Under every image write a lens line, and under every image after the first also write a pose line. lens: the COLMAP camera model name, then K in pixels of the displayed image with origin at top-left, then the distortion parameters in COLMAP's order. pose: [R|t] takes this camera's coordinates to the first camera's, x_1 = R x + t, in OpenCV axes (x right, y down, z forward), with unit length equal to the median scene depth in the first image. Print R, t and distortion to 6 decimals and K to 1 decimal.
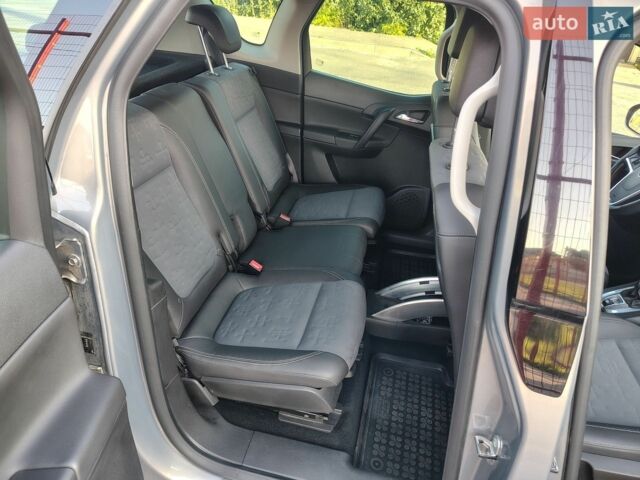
lens RADIAL K [[456.5, 0, 320.0], [0, 456.5, 240.0], [0, 0, 1]] dist [0.046499, -0.001689]
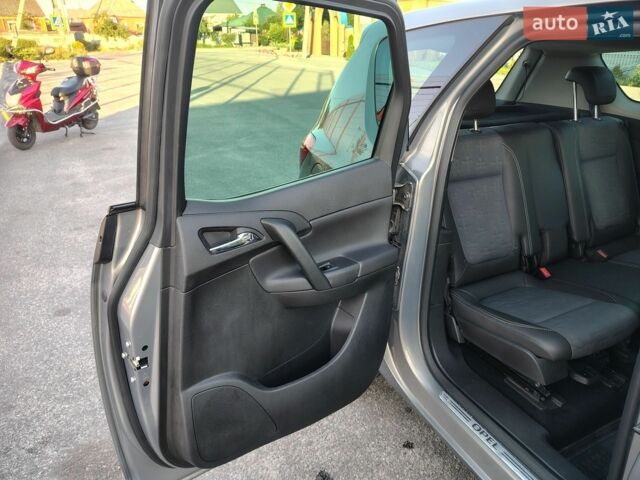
lens RADIAL K [[456.5, 0, 320.0], [0, 456.5, 240.0], [0, 0, 1]] dist [0.046499, -0.001689]
pose [[0.636639, 0.251207, -0.729100, 0.372465], [-0.366996, 0.930222, 0.000046, 0.211983], [0.678236, 0.267547, 0.684408, -0.239545]]
